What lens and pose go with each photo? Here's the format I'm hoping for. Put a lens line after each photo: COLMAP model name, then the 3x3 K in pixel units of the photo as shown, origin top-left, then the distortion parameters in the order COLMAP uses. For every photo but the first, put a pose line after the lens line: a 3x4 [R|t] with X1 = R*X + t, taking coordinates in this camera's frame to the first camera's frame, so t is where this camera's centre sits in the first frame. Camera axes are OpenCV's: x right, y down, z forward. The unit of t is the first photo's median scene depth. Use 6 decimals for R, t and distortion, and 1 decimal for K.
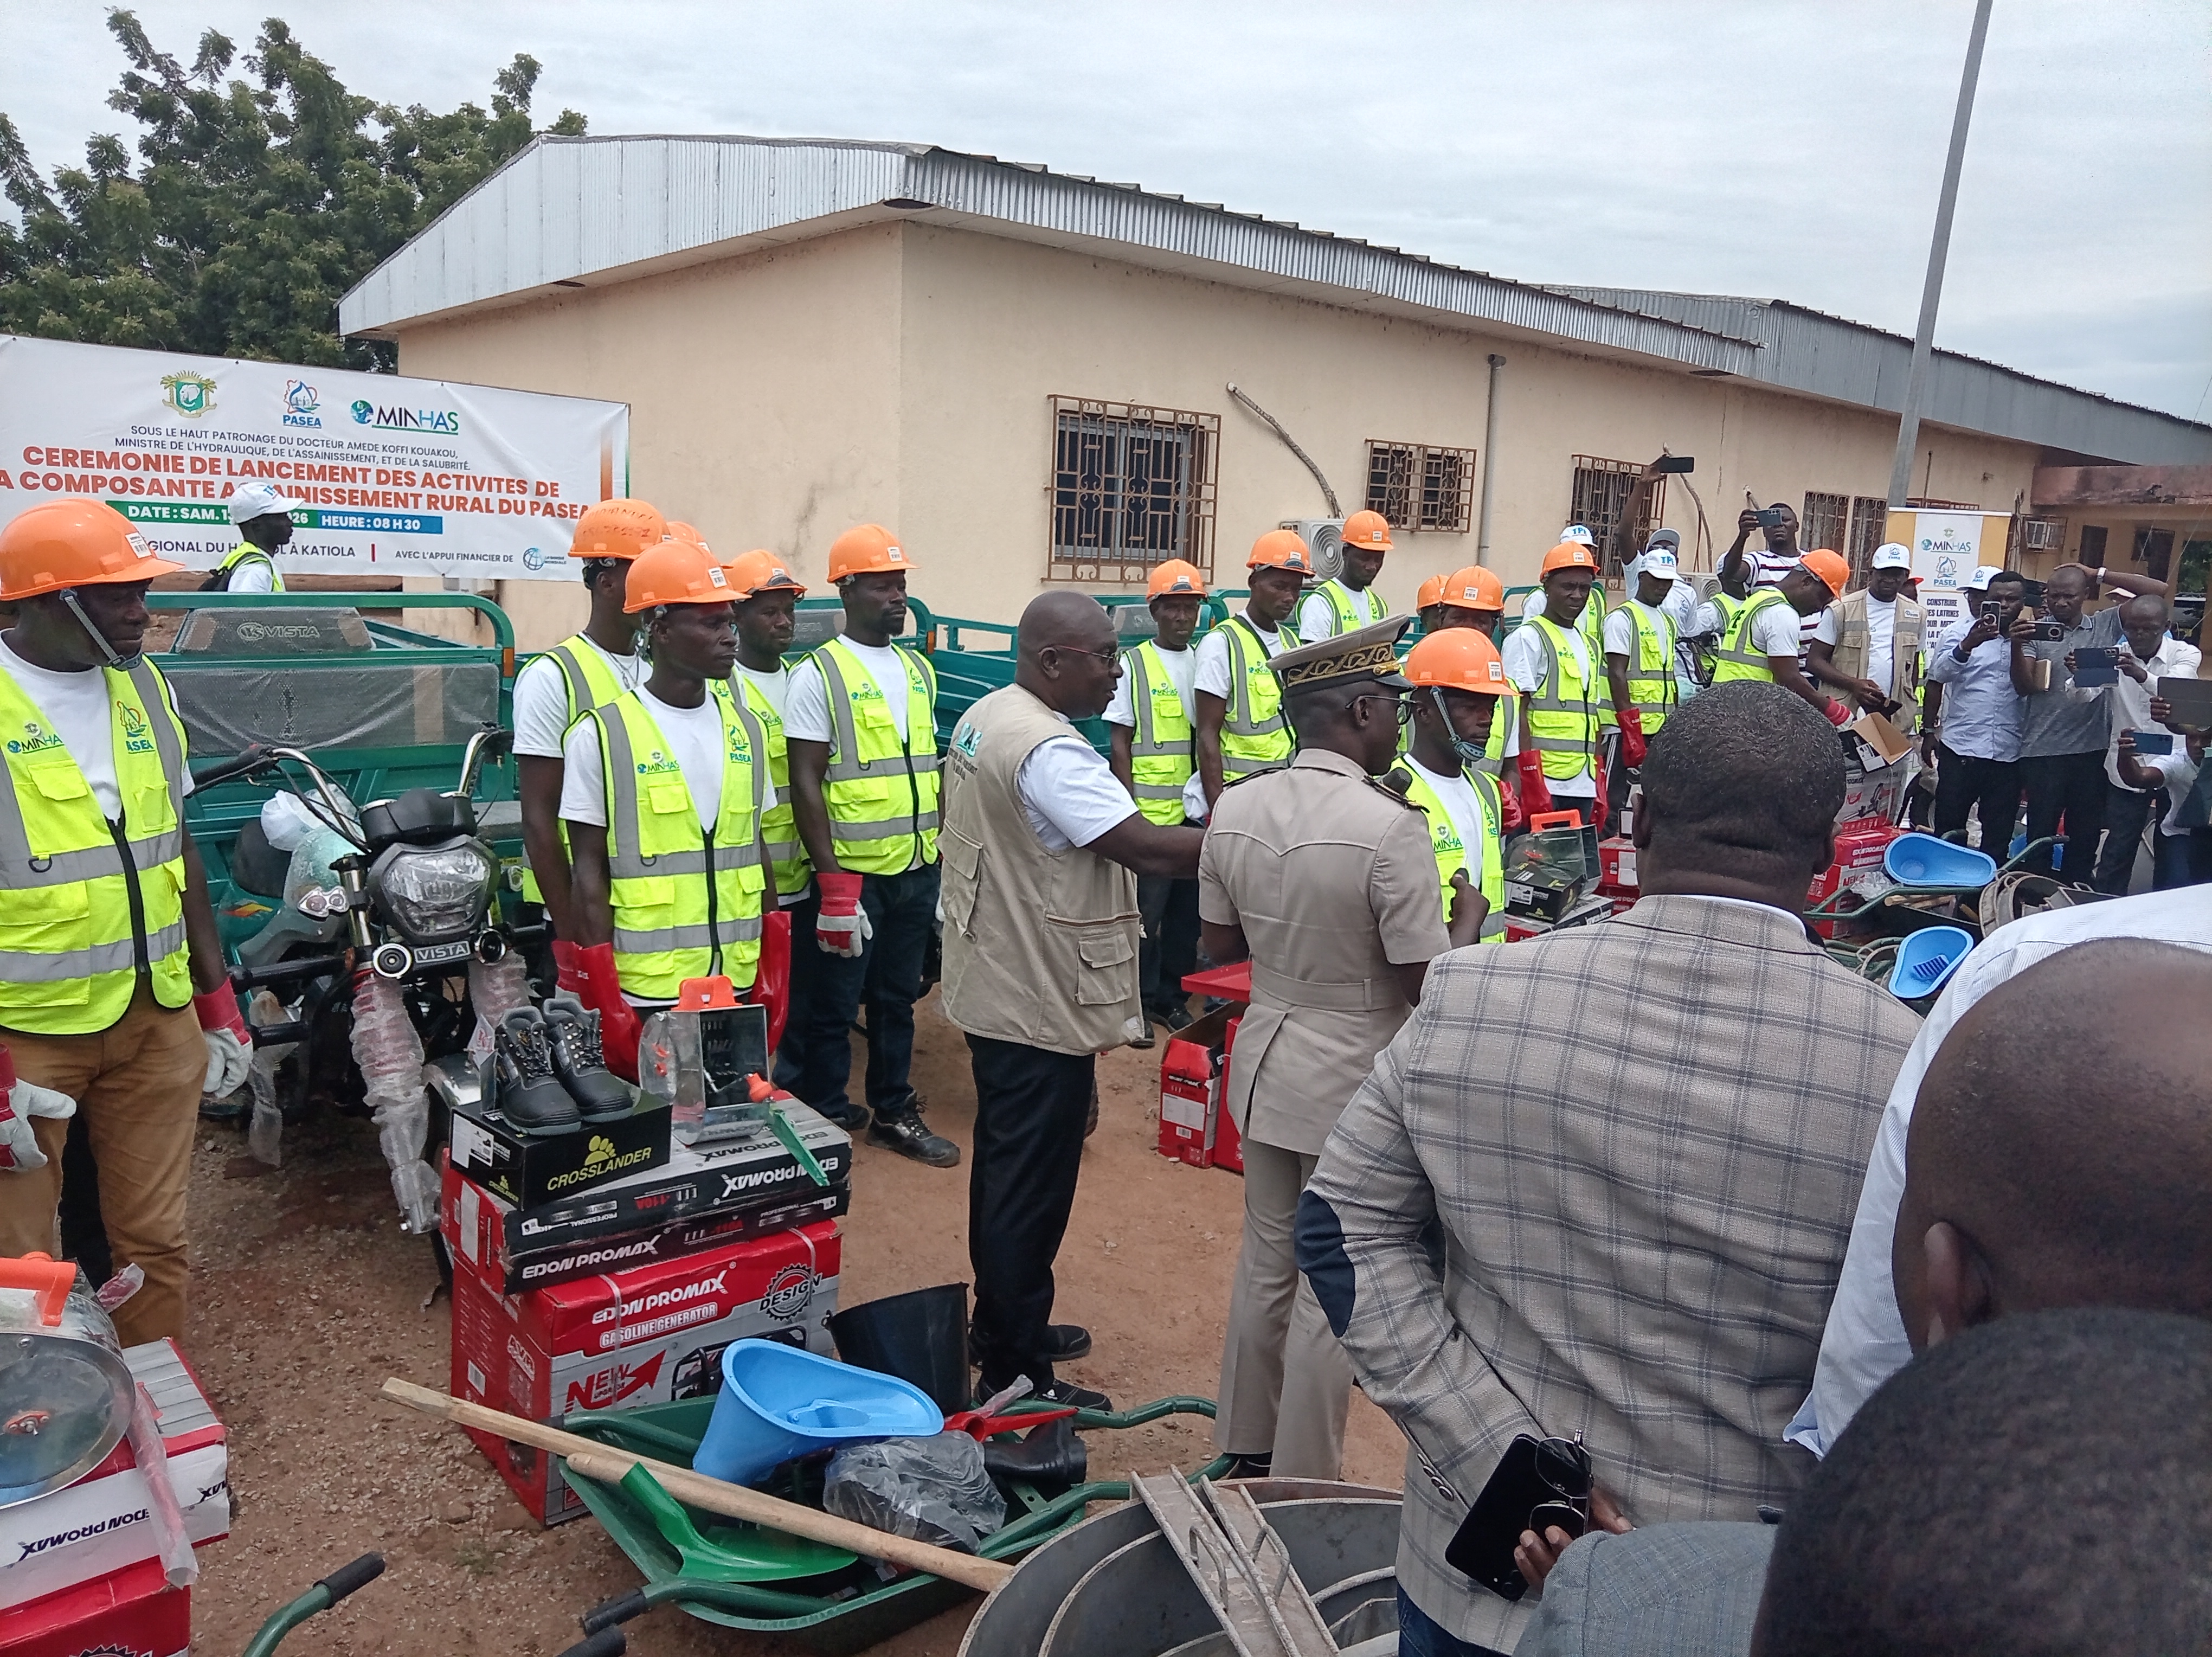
lens RADIAL K [[1624.6, 0, 1117.3], [0, 1624.6, 861.3], [0, 0, 1]] dist [0.010429, -0.035329]
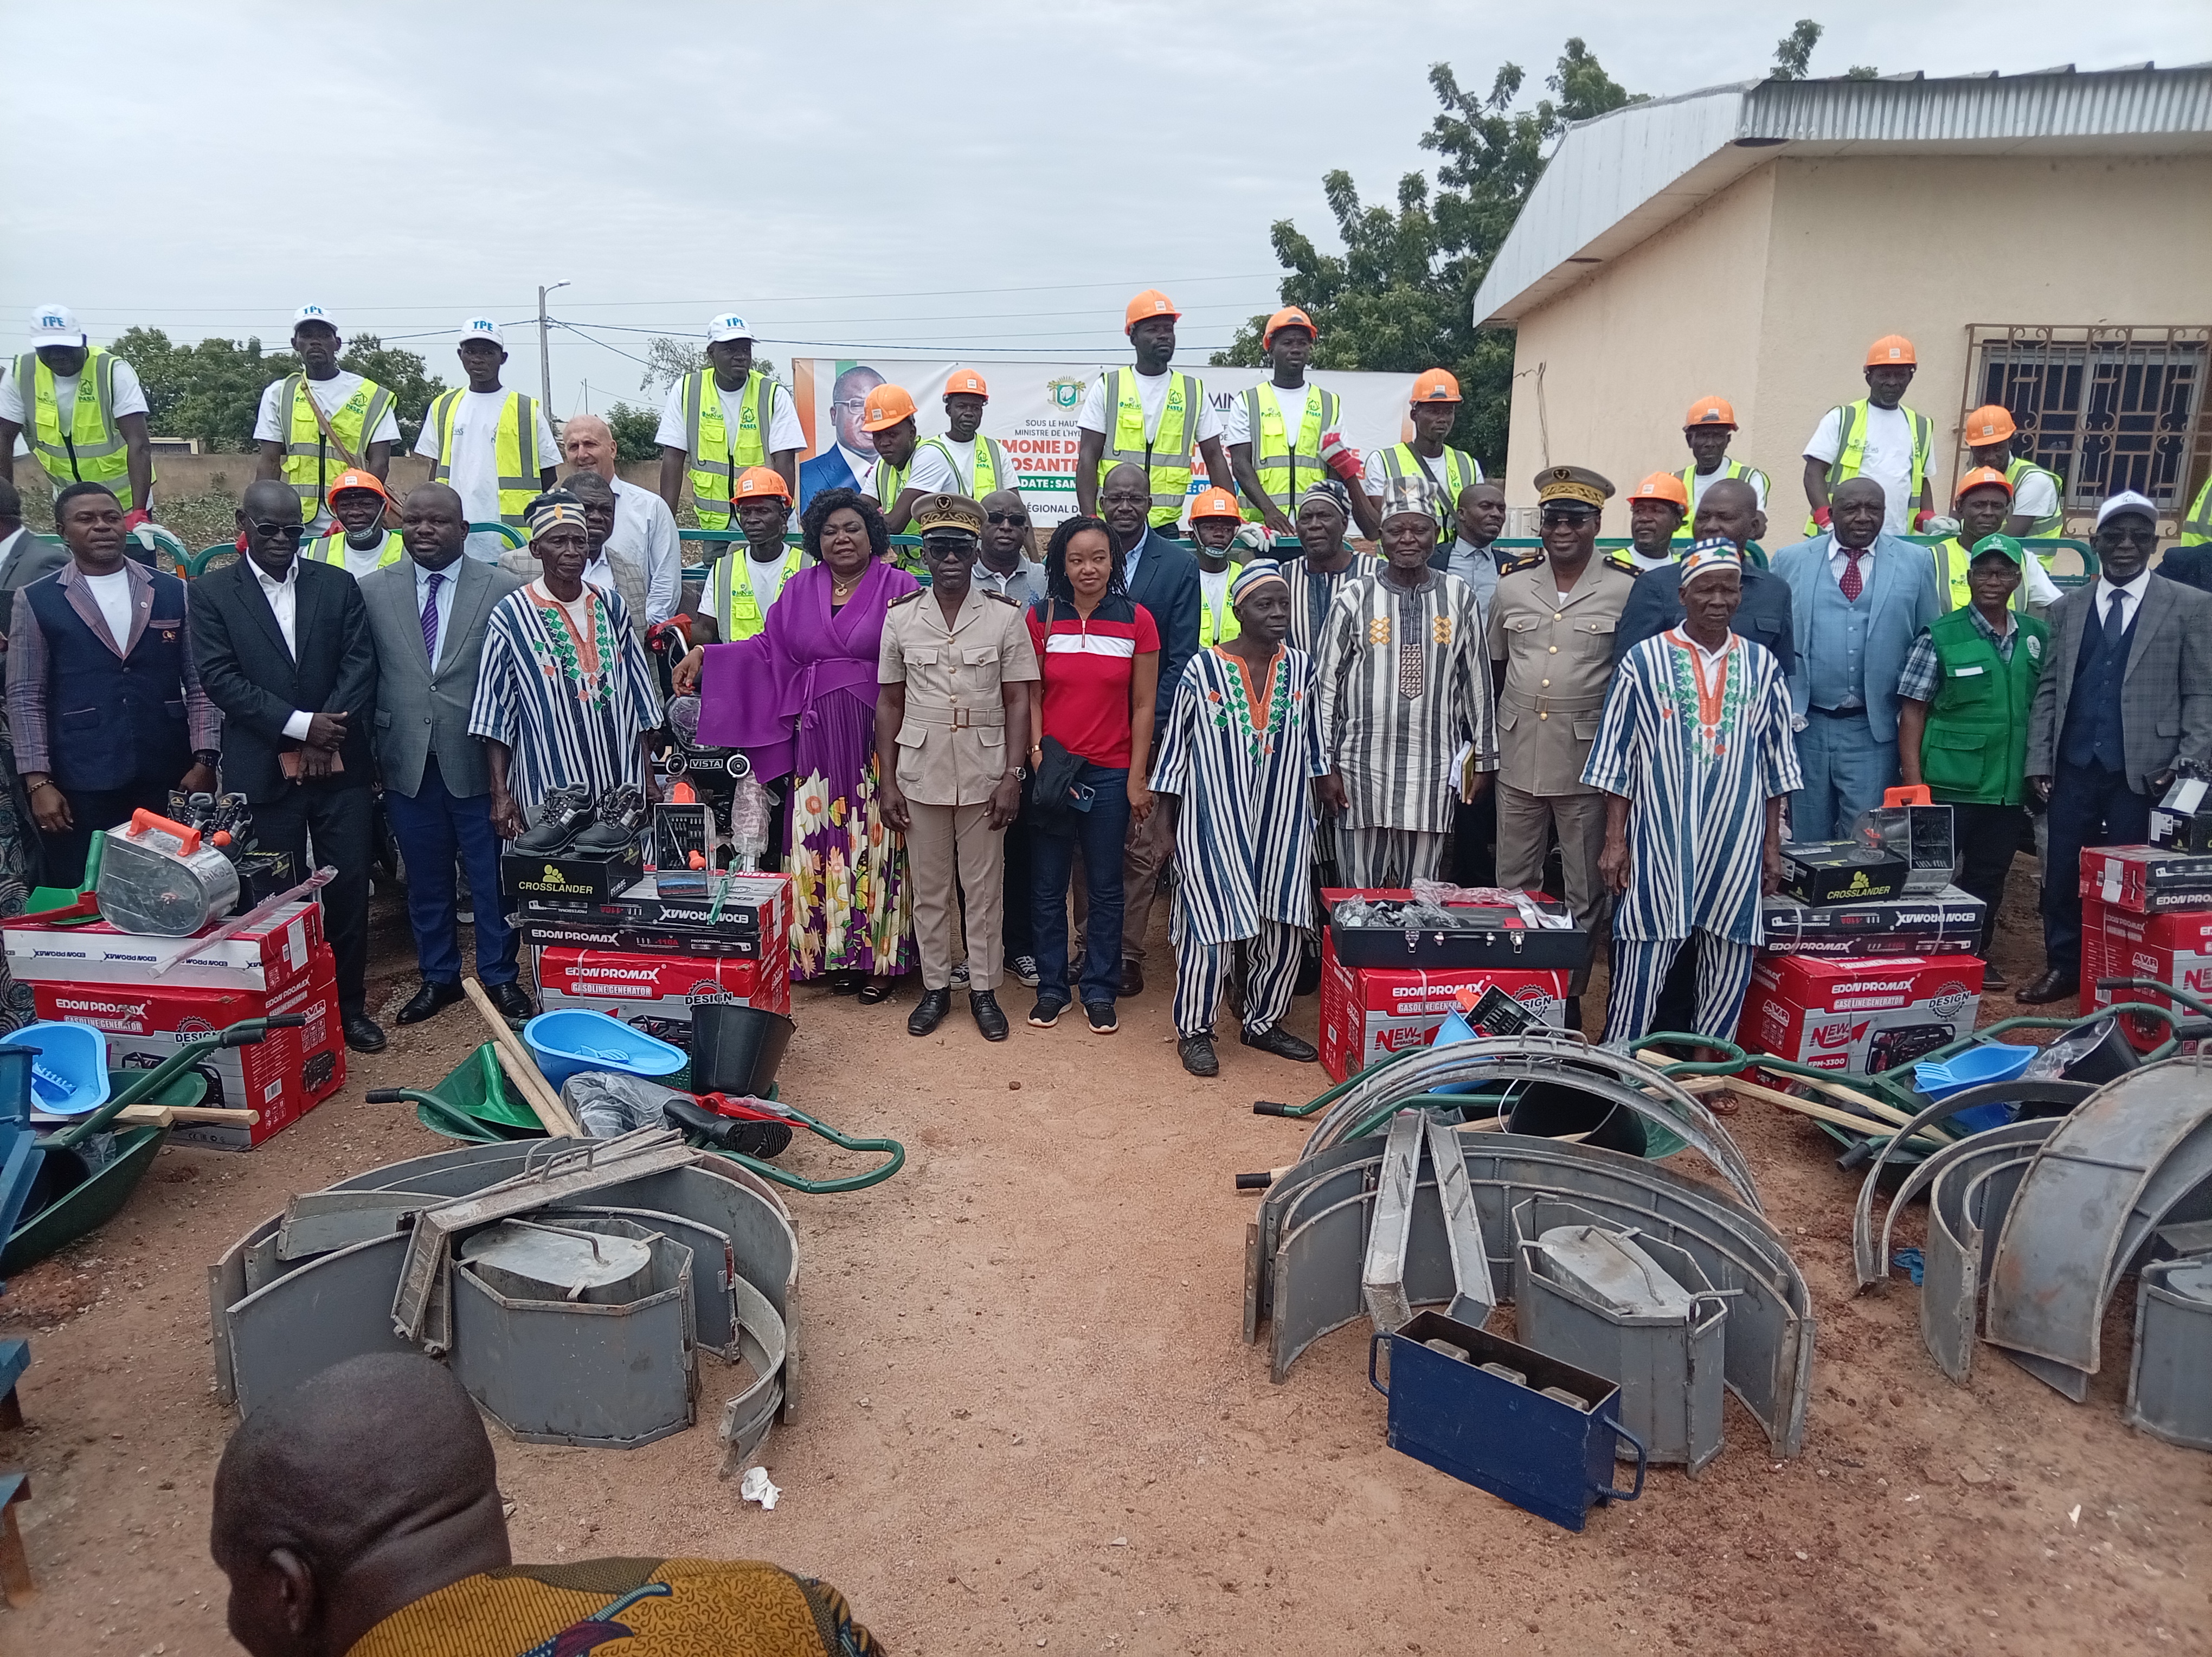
lens RADIAL K [[1624.6, 0, 1104.0], [0, 1624.6, 839.2], [0, 0, 1]] dist [0.010429, -0.035329]
pose [[0.692765, 0.124145, -0.710398, 0.414822], [-0.123374, 0.990951, 0.052861, 0.001515], [0.710532, 0.051024, 0.701812, 0.090283]]
